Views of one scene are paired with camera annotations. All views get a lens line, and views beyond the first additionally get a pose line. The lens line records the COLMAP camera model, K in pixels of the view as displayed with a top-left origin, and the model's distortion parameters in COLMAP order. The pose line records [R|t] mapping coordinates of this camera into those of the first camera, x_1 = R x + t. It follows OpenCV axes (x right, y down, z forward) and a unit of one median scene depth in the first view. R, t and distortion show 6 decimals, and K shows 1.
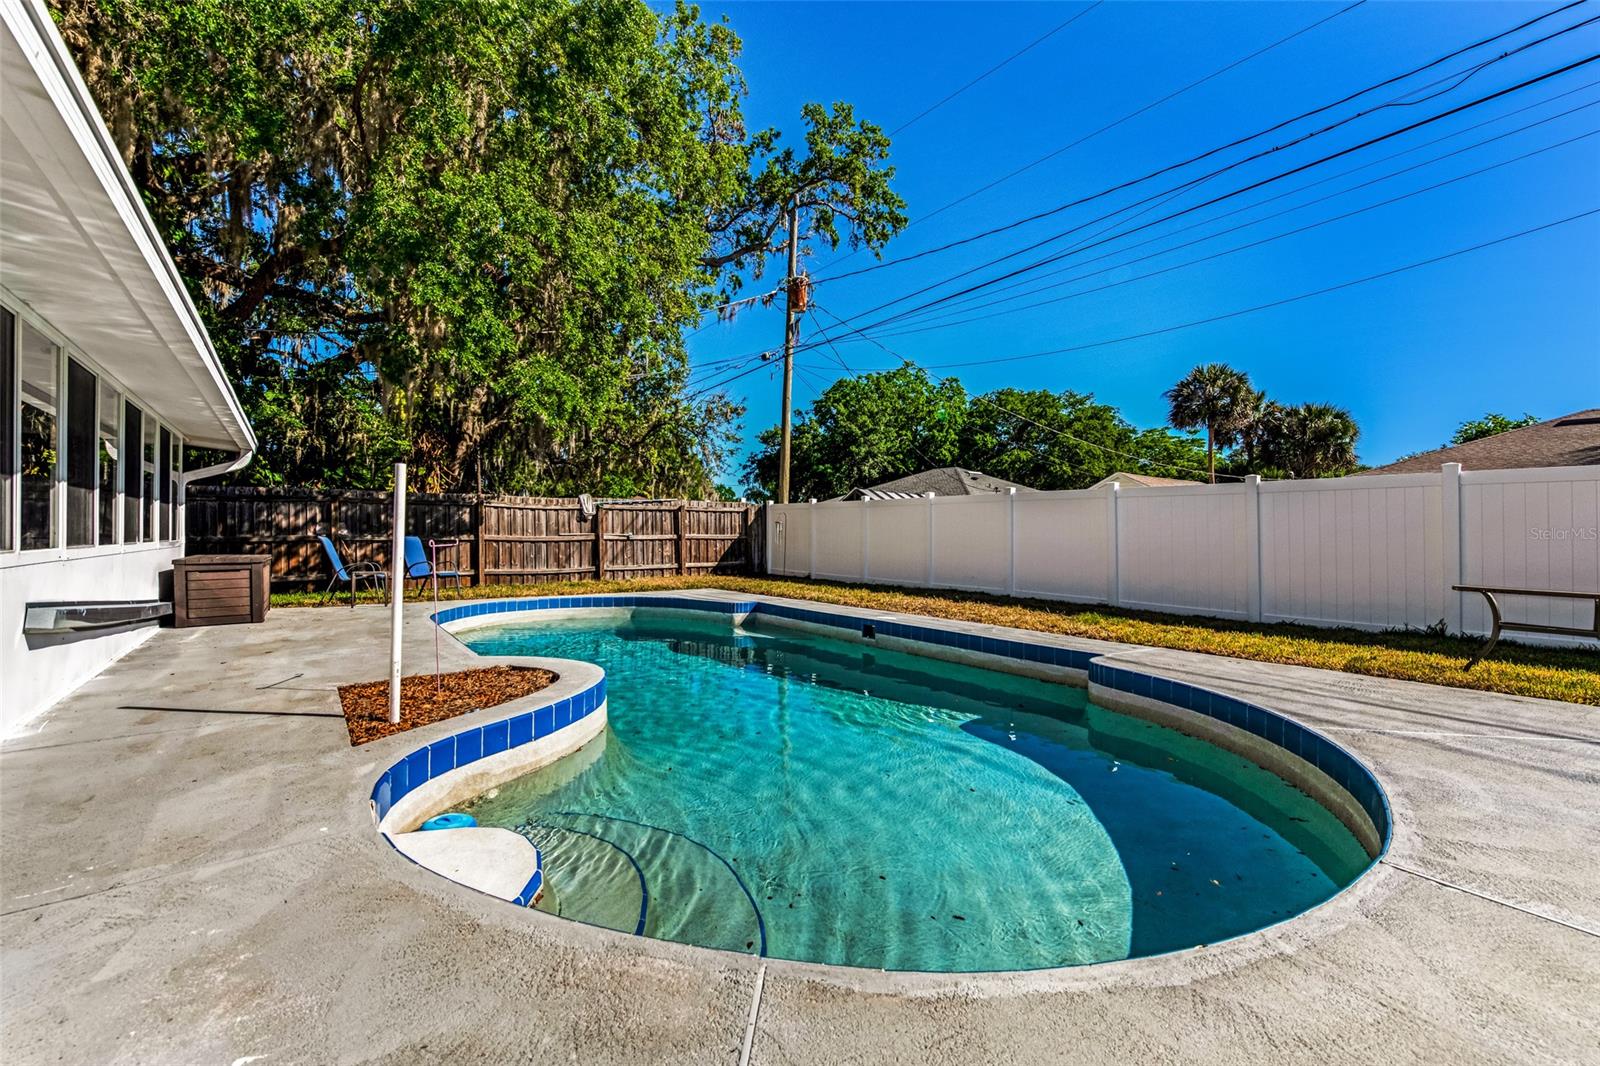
lens RADIAL K [[672.5, 0, 799.3], [0, 672.5, 531.1], [0, 0, 1]] dist [-0.009962, -0.000167]
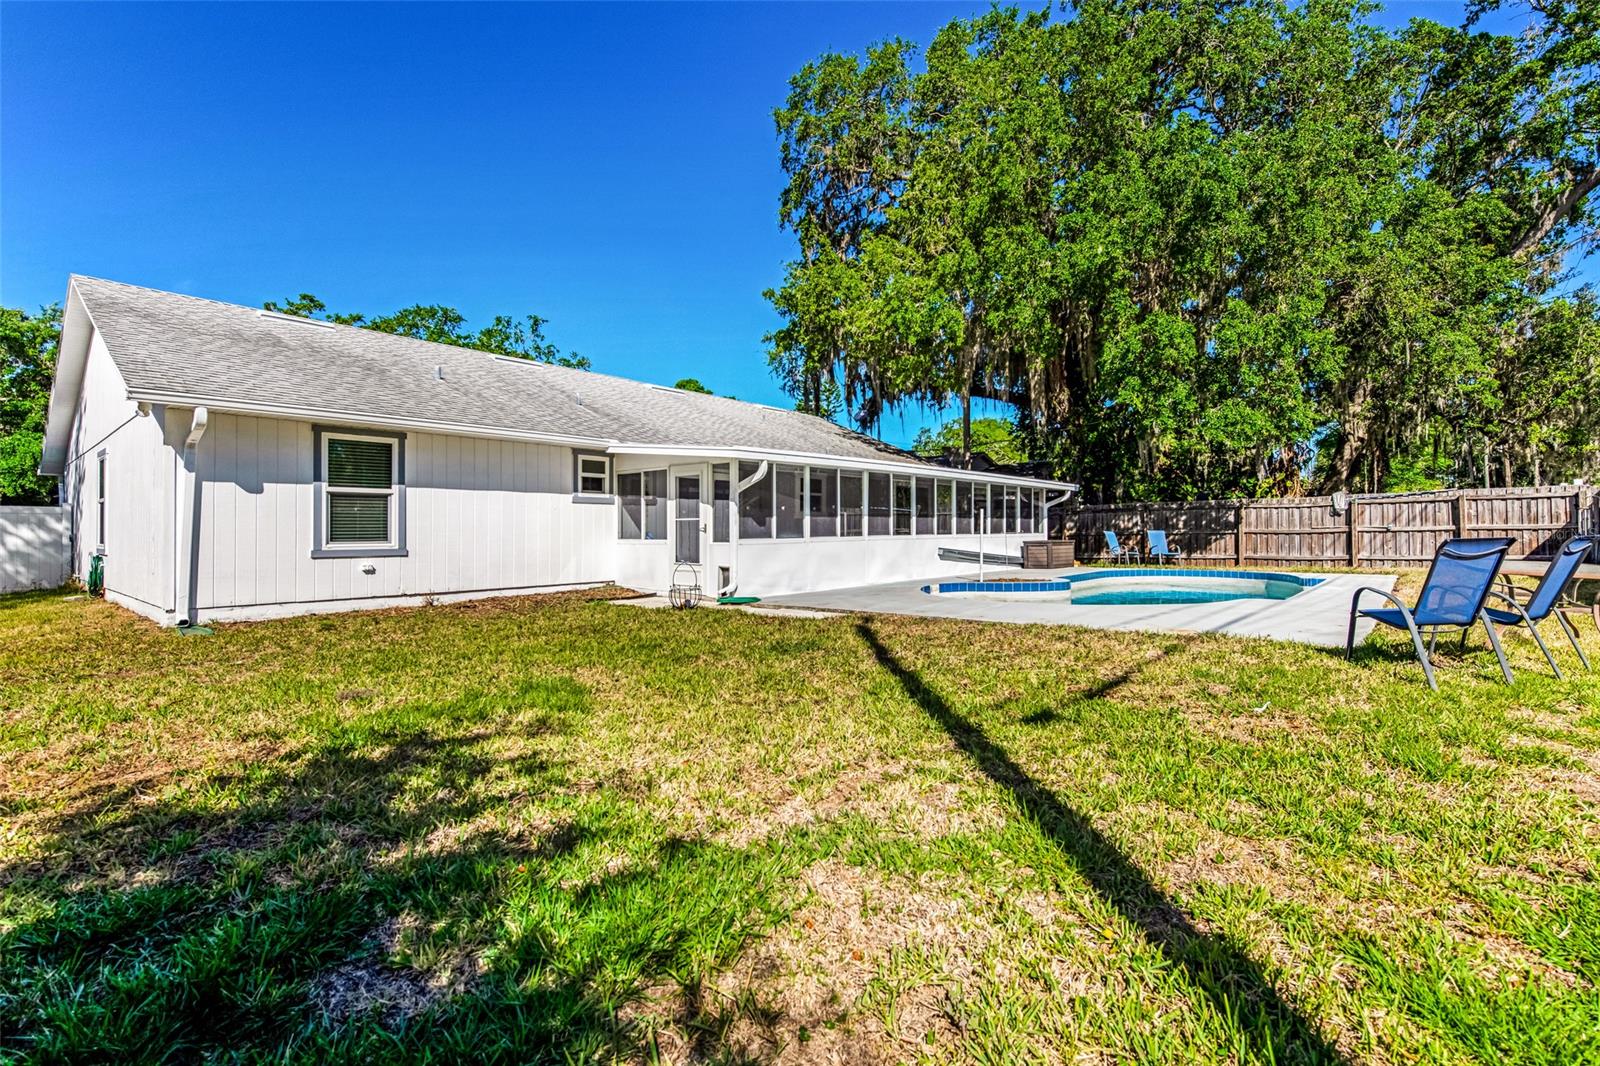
lens RADIAL K [[772.7, 0, 795.7], [0, 772.7, 532.6], [0, 0, 1]] dist [0.000080, 0.000015]
pose [[0.149401, -0.011207, -0.988713, 0.871437], [0.015811, 0.999835, -0.008944, 0.012032], [0.988650, -0.014296, 0.149553, -0.129524]]
